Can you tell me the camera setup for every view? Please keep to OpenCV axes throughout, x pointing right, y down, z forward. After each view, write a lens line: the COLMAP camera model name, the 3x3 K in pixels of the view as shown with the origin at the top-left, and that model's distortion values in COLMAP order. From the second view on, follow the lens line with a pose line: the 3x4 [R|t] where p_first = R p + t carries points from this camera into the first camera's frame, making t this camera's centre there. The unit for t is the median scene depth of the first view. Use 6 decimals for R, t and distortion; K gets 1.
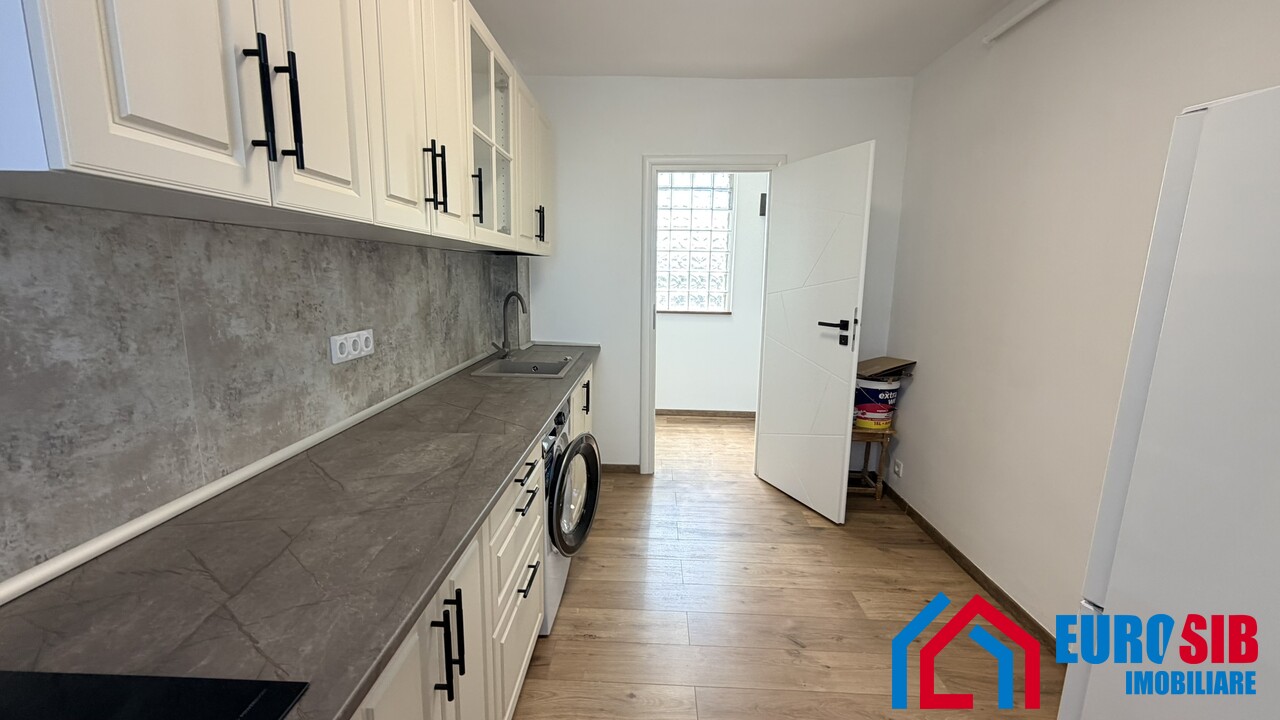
lens RADIAL K [[510.4, 0, 637.4], [0, 510.4, 363.3], [0, 0, 1]] dist [0.004164, -0.000433]
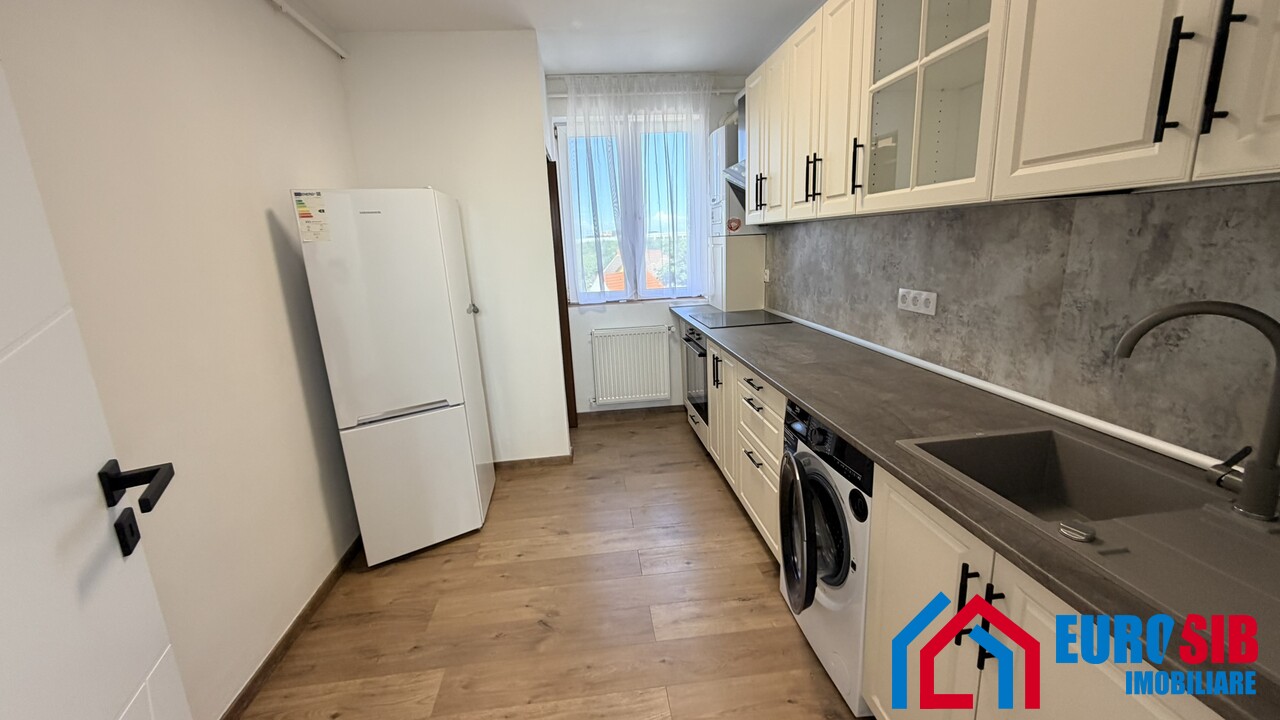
lens RADIAL K [[510.4, 0, 636.3], [0, 510.4, 355.4], [0, 0, 1]] dist [0.004164, -0.000433]
pose [[-0.989768, 0.063989, -0.127533, 0.263992], [0.010189, 0.923215, 0.384148, -0.381380], [0.142322, 0.378918, -0.914421, 2.020609]]
